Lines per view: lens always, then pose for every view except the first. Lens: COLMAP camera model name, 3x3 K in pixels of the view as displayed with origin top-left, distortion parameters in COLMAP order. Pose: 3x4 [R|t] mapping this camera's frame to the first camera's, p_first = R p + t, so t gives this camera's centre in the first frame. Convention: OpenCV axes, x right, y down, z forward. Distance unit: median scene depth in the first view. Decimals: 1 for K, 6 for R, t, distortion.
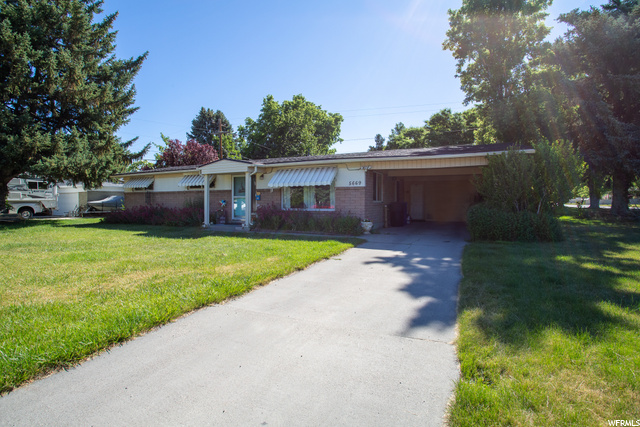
lens RADIAL K [[313.1, 0, 320.0], [0, 313.1, 213.5], [0, 0, 1]] dist [-0.070359, 0.027012]
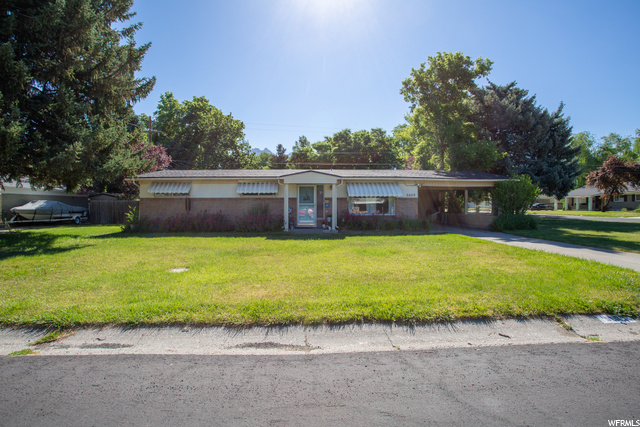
lens RADIAL K [[313.1, 0, 320.0], [0, 313.1, 213.5], [0, 0, 1]] dist [-0.070359, 0.027012]
pose [[0.887875, -0.009072, 0.459994, -0.541380], [0.017094, 0.999766, -0.013277, -0.002233], [-0.459766, 0.019651, 0.887823, -0.029518]]
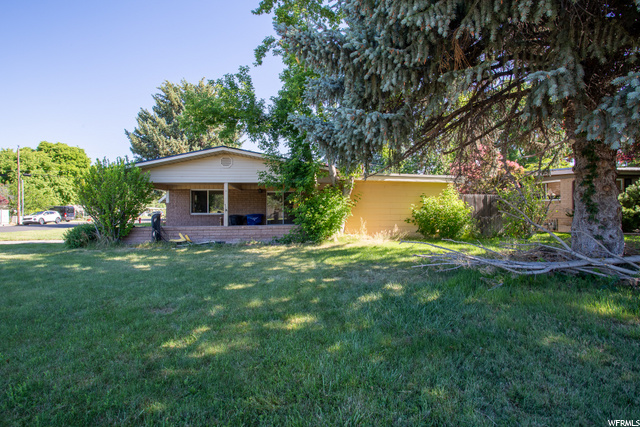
lens RADIAL K [[313.1, 0, 320.0], [0, 313.1, 213.5], [0, 0, 1]] dist [-0.070359, 0.027012]
pose [[0.540163, 0.007701, -0.841525, 0.988557], [-0.031792, 0.999431, -0.011261, -0.027760], [0.840960, 0.032836, 0.540101, 0.505310]]
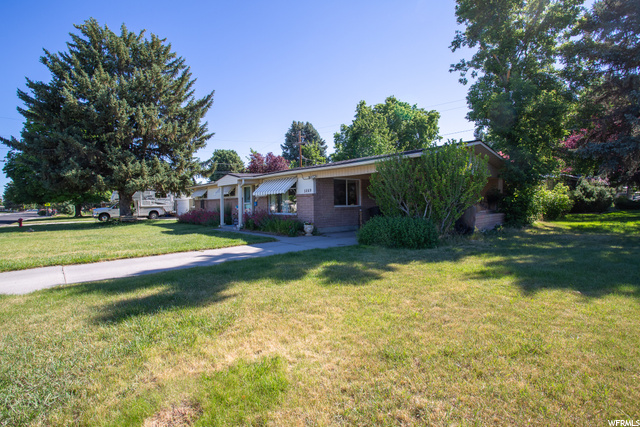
lens RADIAL K [[313.1, 0, 320.0], [0, 313.1, 213.5], [0, 0, 1]] dist [-0.070359, 0.027012]
pose [[0.915195, -0.000097, -0.403012, 0.372643], [-0.001008, 0.999996, -0.002529, -0.006617], [0.403011, 0.002721, 0.915191, -0.015967]]
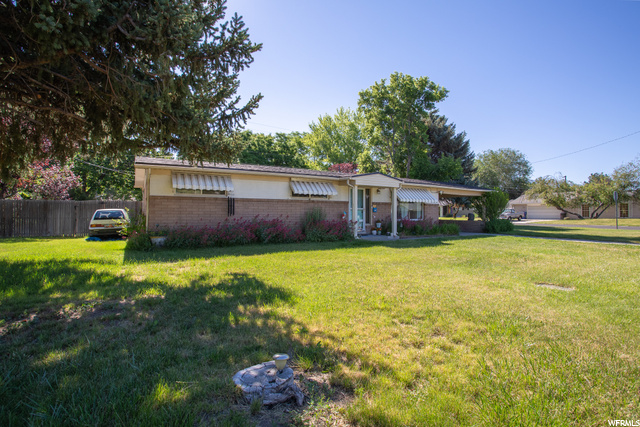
lens RADIAL K [[313.1, 0, 320.0], [0, 313.1, 213.5], [0, 0, 1]] dist [-0.070359, 0.027012]
pose [[0.552557, 0.004765, 0.833461, -0.869364], [0.025079, 0.999436, -0.022341, -0.012606], [-0.833097, 0.033247, 0.552126, 0.388559]]
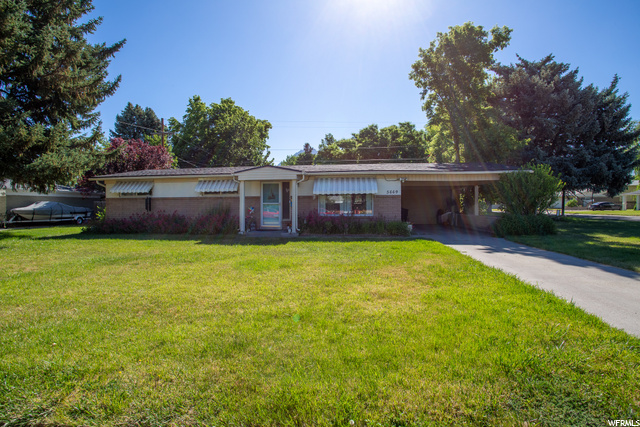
lens RADIAL K [[313.1, 0, 320.0], [0, 313.1, 213.5], [0, 0, 1]] dist [-0.070359, 0.027012]
pose [[0.947998, -0.009010, 0.318150, -0.313299], [0.015105, 0.999747, -0.016696, -0.000966], [-0.317919, 0.020633, 0.947893, -0.010836]]
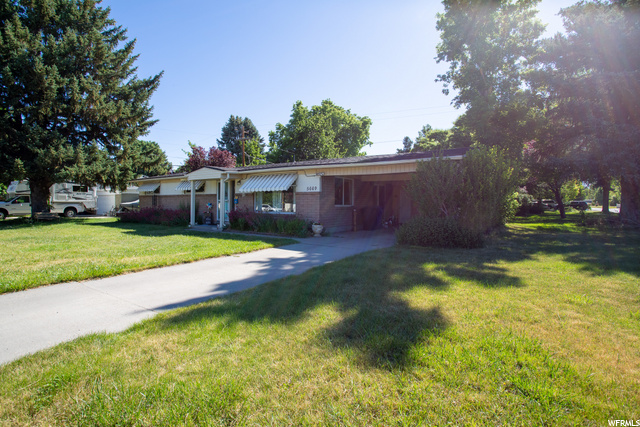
lens RADIAL K [[313.1, 0, 320.0], [0, 313.1, 213.5], [0, 0, 1]] dist [-0.070359, 0.027012]
pose [[0.989459, 0.013030, -0.144223, 0.179816], [-0.014086, 0.999881, -0.006301, -0.003322], [0.144123, 0.008266, 0.989525, -0.033435]]
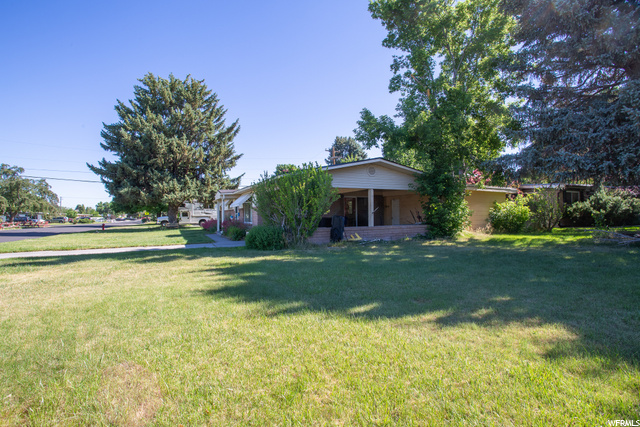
lens RADIAL K [[313.1, 0, 320.0], [0, 313.1, 213.5], [0, 0, 1]] dist [-0.070359, 0.027012]
pose [[0.775787, -0.008027, -0.630944, 0.739383], [-0.016468, 0.999321, -0.032962, -0.008911], [0.630780, 0.035961, 0.775128, 0.061453]]
